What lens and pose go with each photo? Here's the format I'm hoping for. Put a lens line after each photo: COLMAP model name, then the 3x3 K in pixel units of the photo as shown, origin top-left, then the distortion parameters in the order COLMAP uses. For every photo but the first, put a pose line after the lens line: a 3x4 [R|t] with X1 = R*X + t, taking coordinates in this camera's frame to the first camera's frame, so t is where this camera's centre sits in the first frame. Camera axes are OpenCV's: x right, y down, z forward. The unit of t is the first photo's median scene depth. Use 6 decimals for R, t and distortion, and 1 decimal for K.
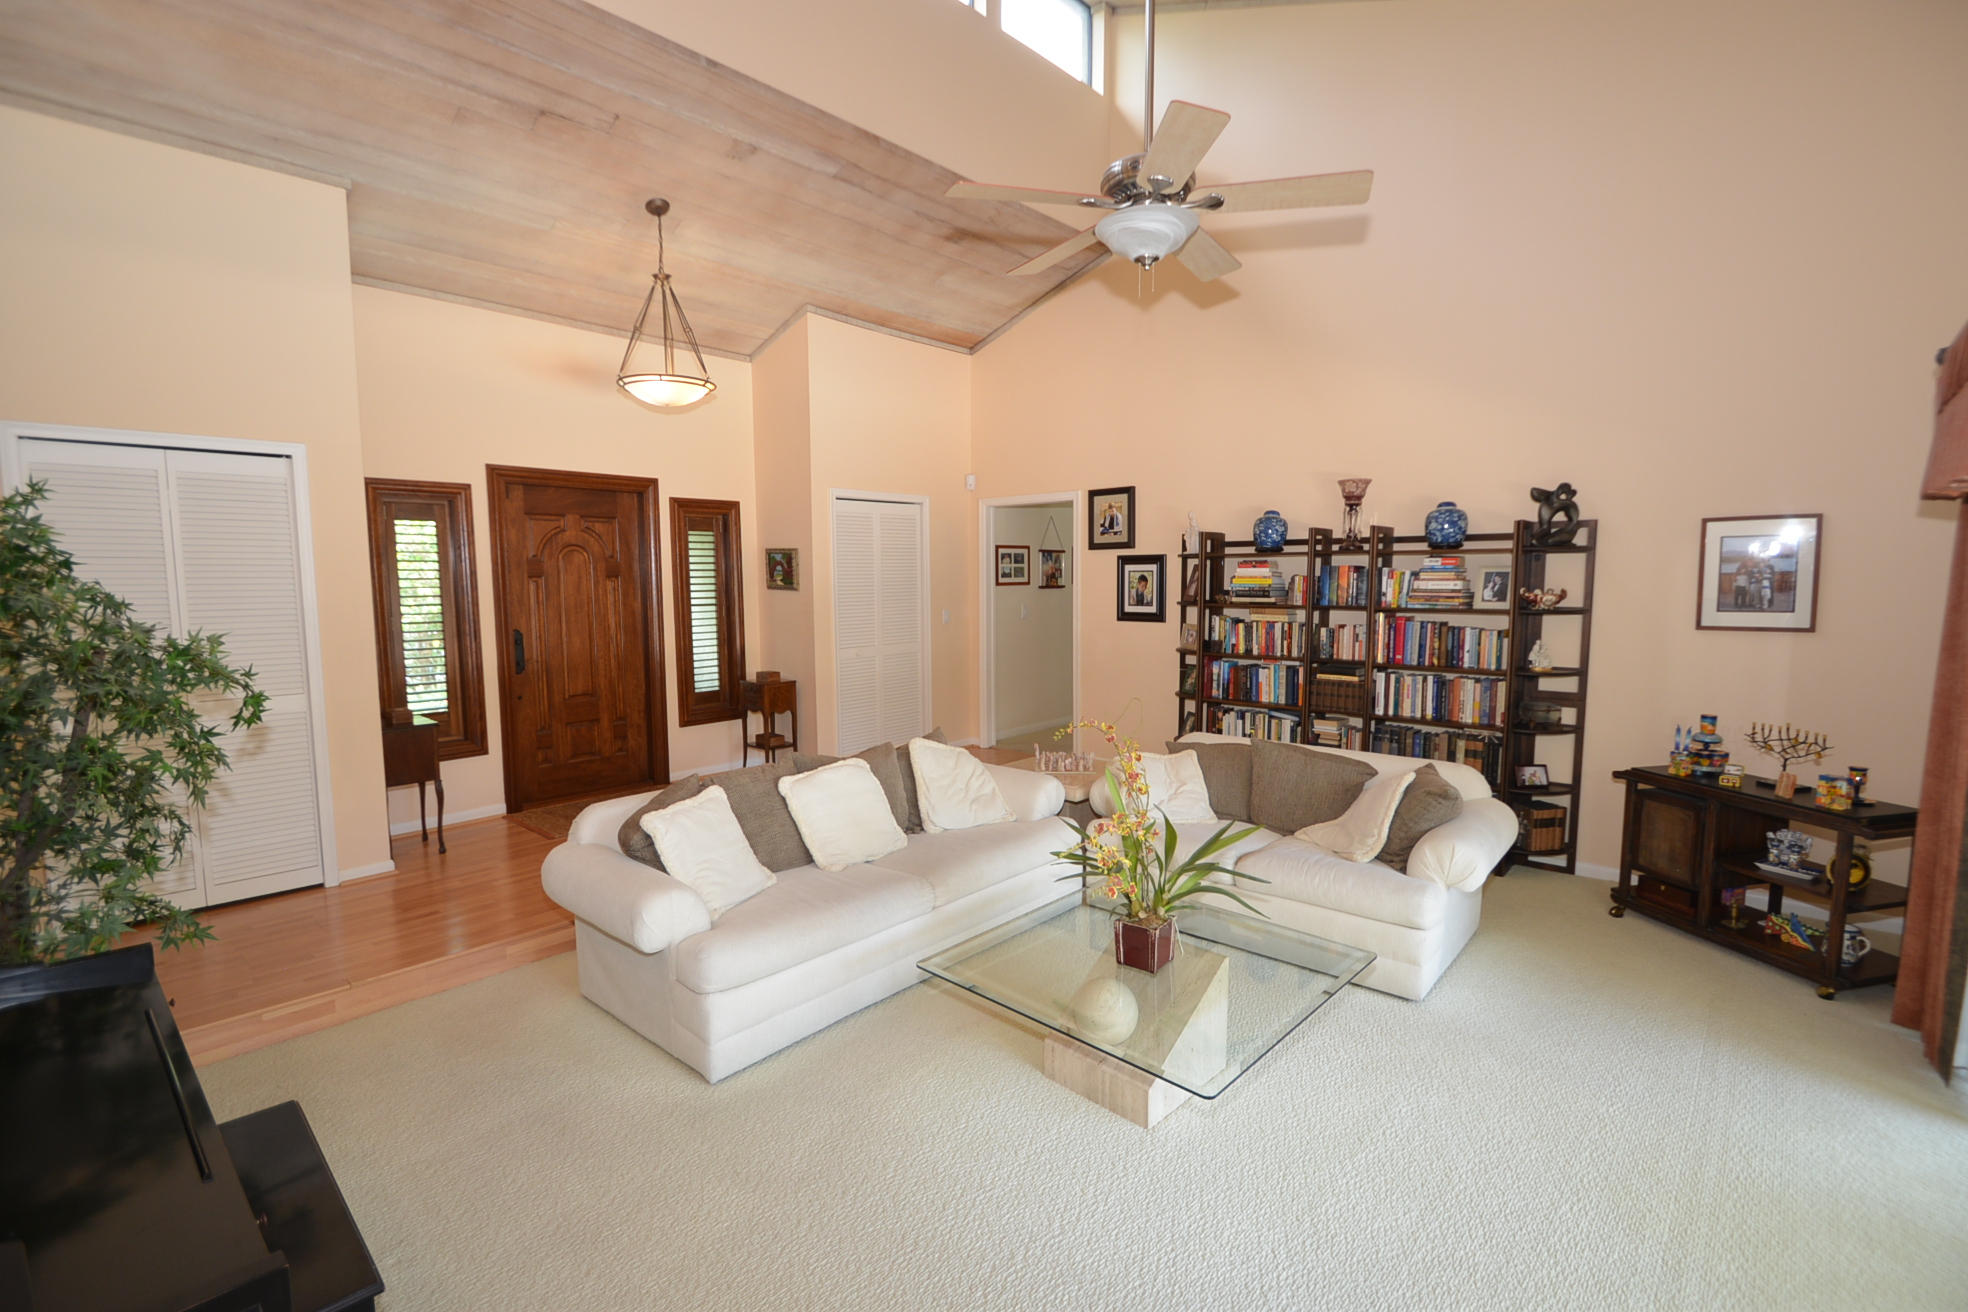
lens RADIAL K [[890.6, 0, 955.6], [0, 890.6, 665.7], [0, 0, 1]] dist [0.002051, -0.010703]
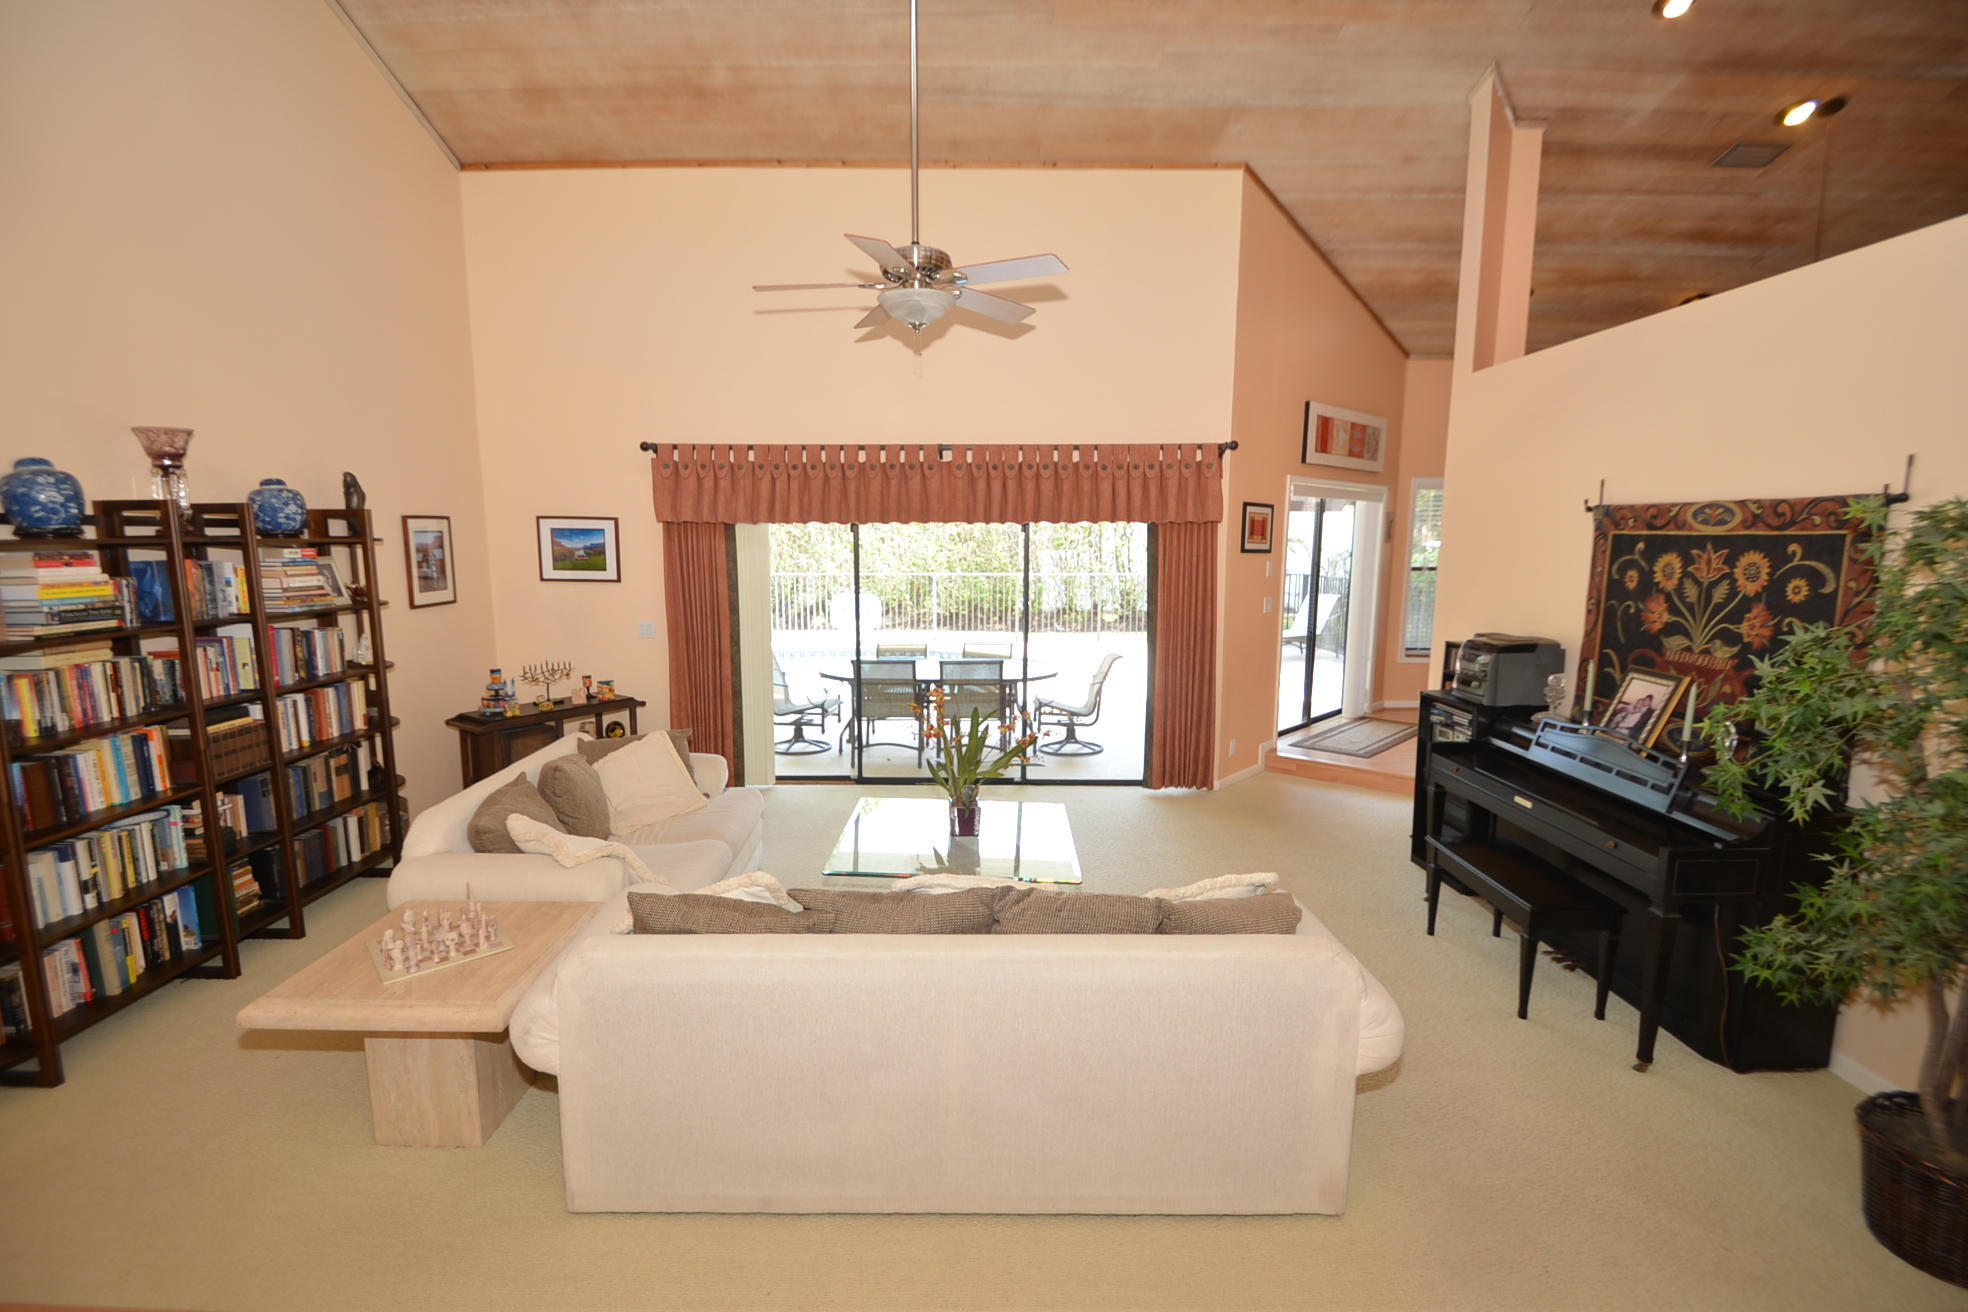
lens RADIAL K [[865.6, 0, 966.8], [0, 865.6, 662.5], [0, 0, 1]] dist [0.015985, -0.018409]
pose [[-0.685323, -0.098901, 0.721492, -0.402786], [0.075898, 0.975640, 0.205832, -0.119413], [-0.724273, 0.195821, -0.661122, 0.965556]]
